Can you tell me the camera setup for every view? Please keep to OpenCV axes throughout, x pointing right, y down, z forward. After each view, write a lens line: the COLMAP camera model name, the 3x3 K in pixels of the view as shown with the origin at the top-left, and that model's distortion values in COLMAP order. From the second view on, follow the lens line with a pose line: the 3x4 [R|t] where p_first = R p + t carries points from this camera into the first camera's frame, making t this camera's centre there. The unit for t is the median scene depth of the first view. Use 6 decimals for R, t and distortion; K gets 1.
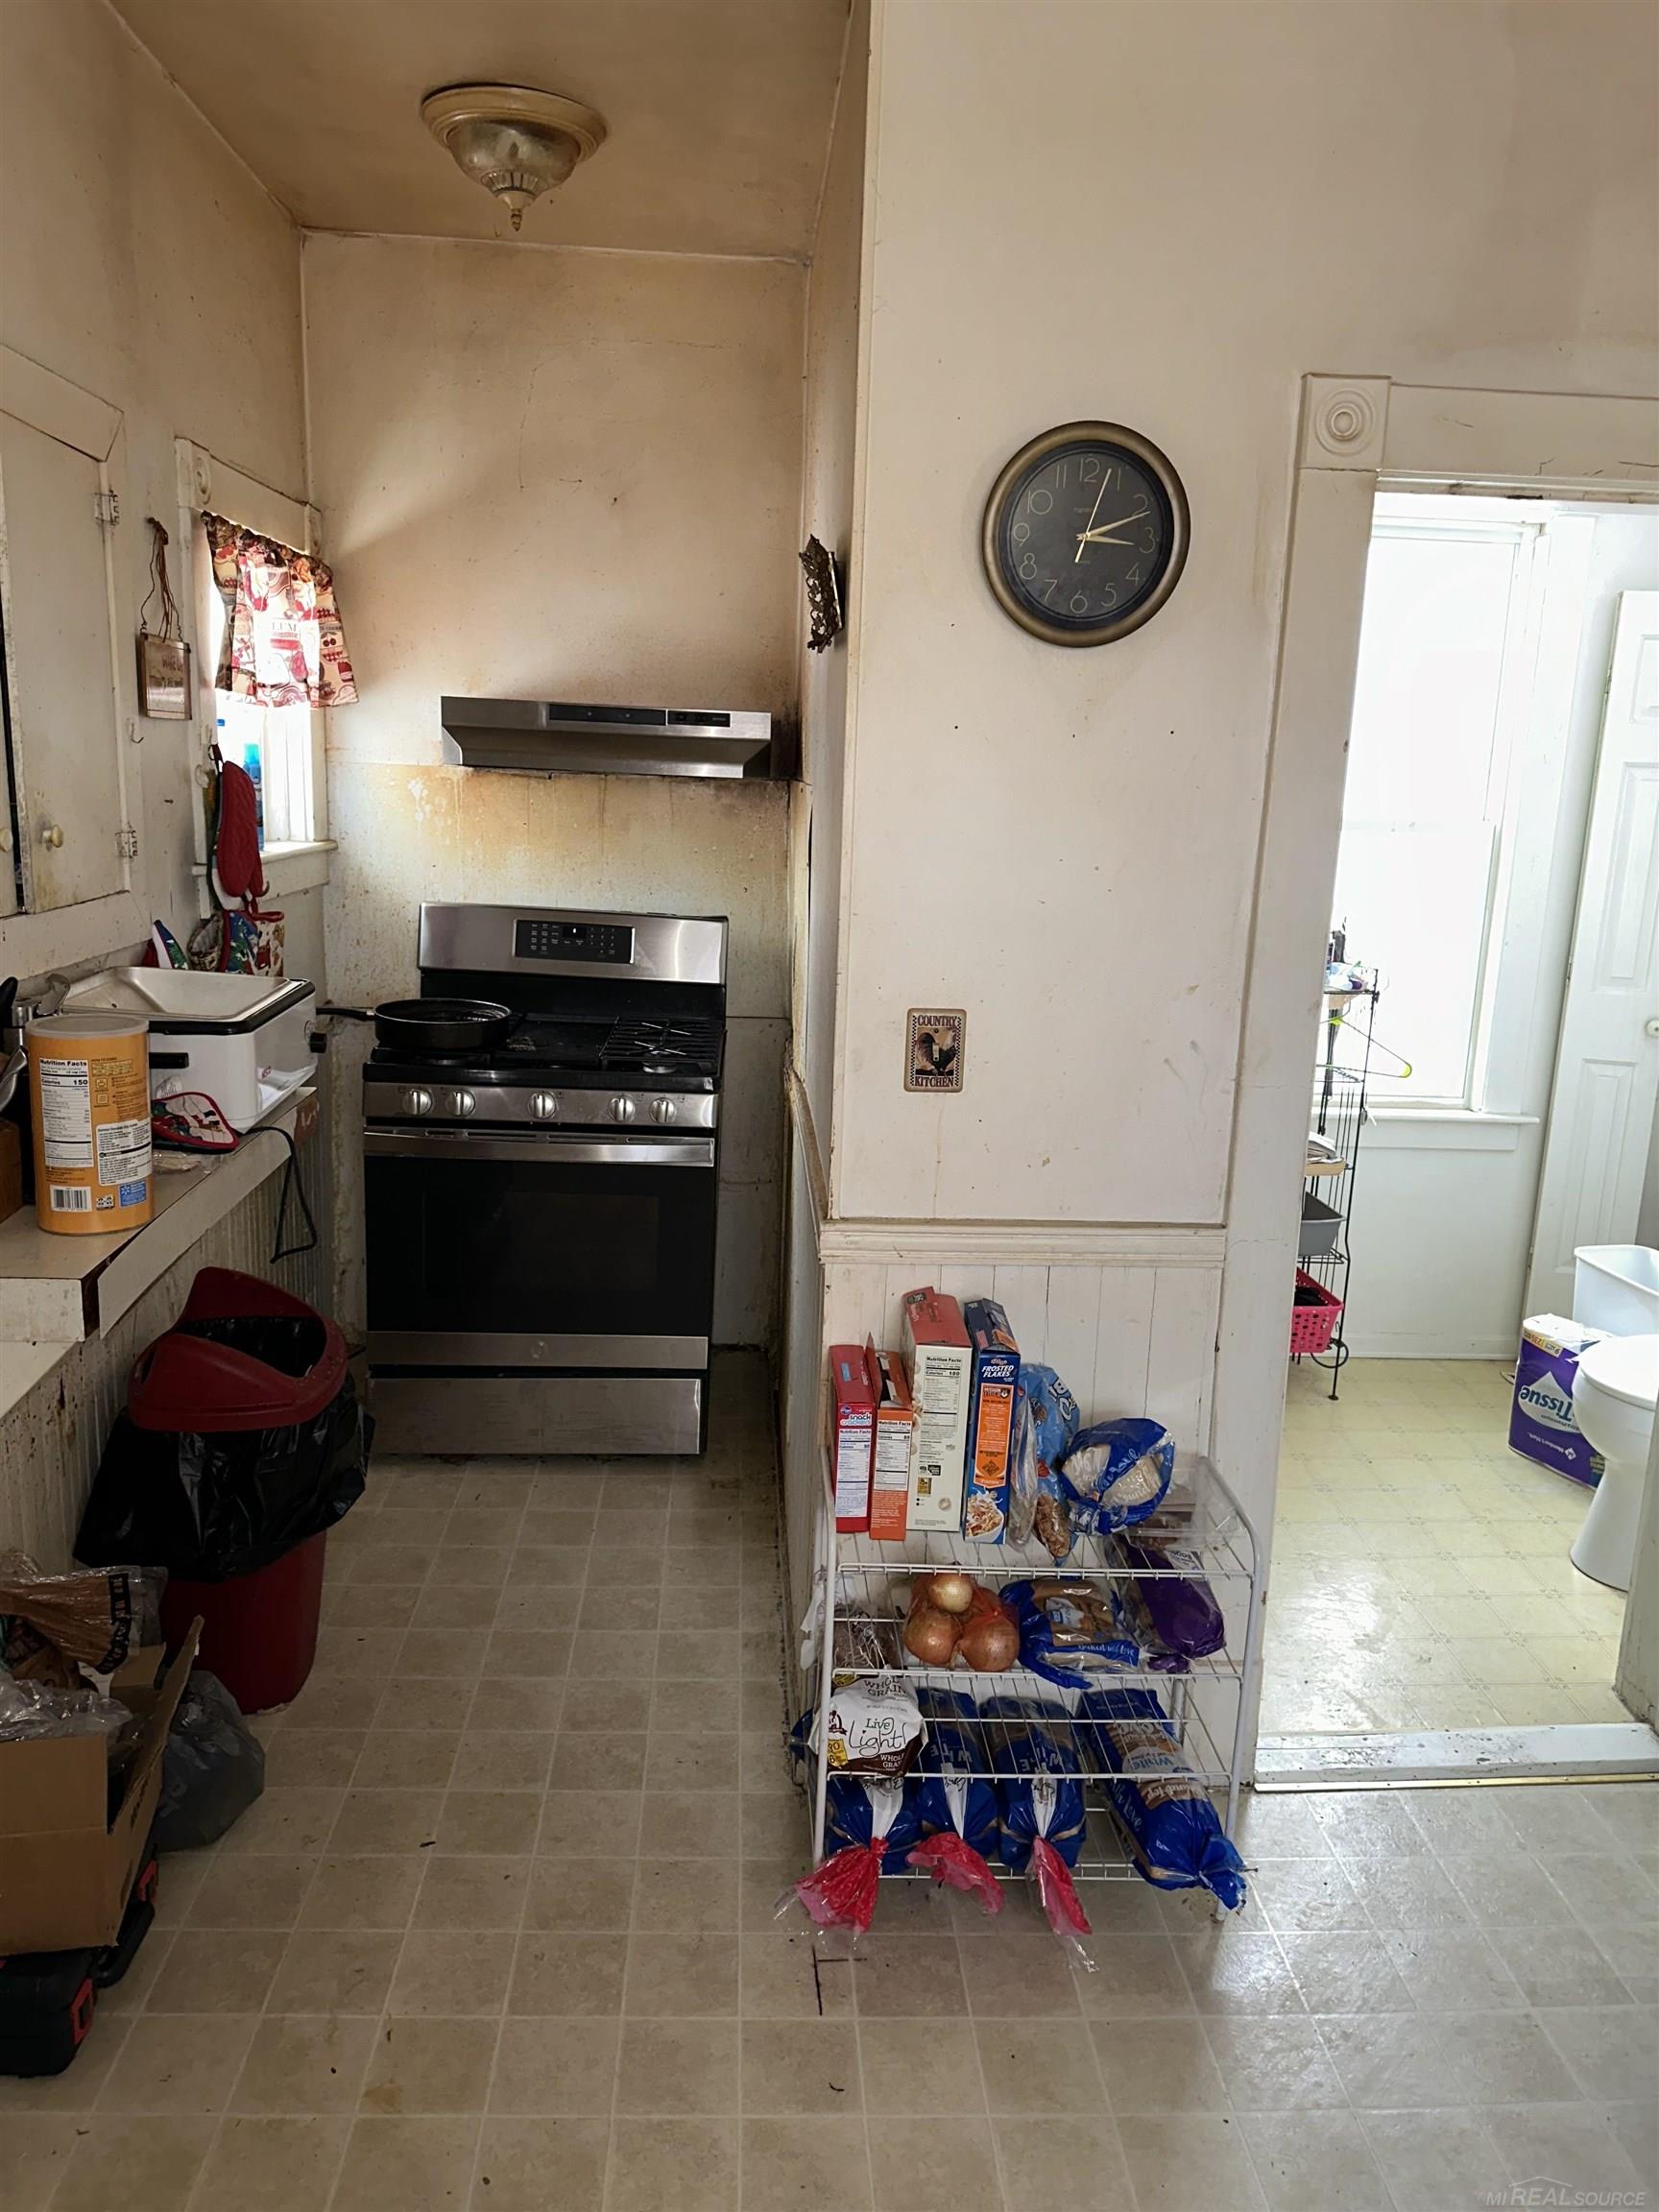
lens RADIAL K [[1575.6, 0, 857.9], [0, 1575.6, 1105.7], [0, 0, 1]] dist [0.112200, -0.174430]
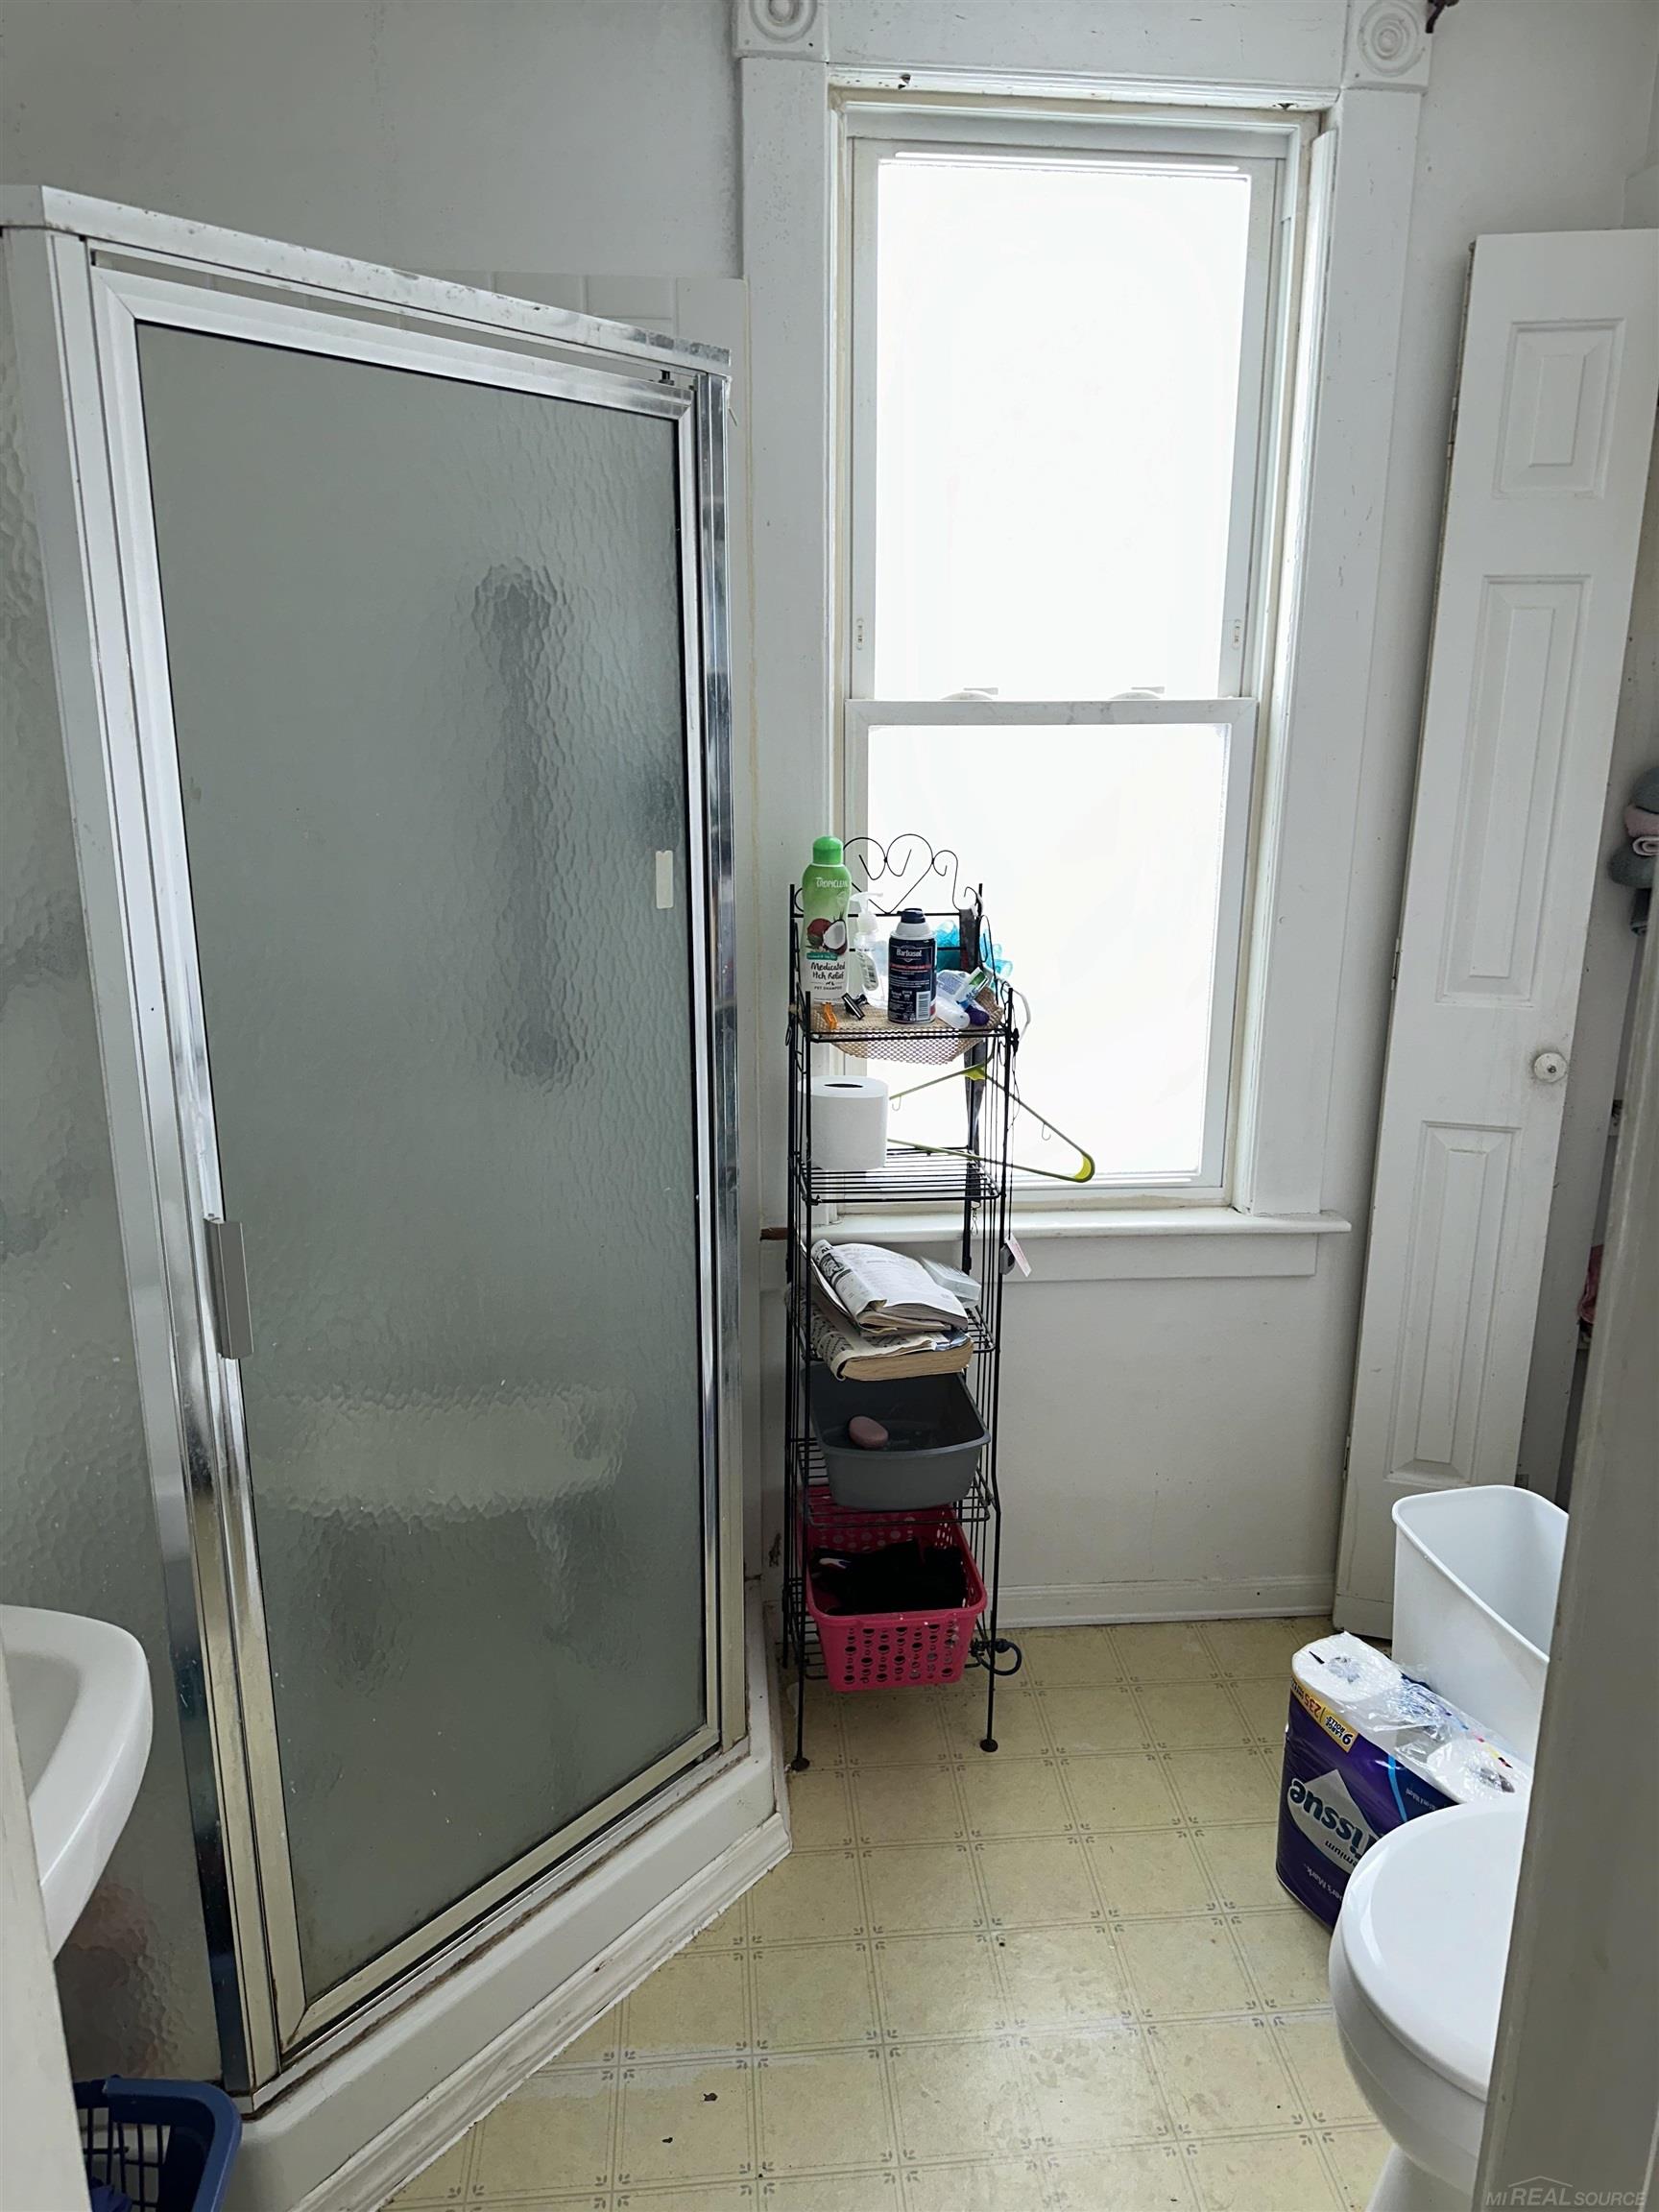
lens RADIAL K [[1575.6, 0, 857.9], [0, 1575.6, 1105.7], [0, 0, 1]] dist [0.112200, -0.174430]
pose [[0.999474, -0.030184, 0.011880, 0.254265], [0.029480, 0.998020, 0.055567, -0.073400], [-0.013533, -0.055188, 0.998384, 0.455473]]
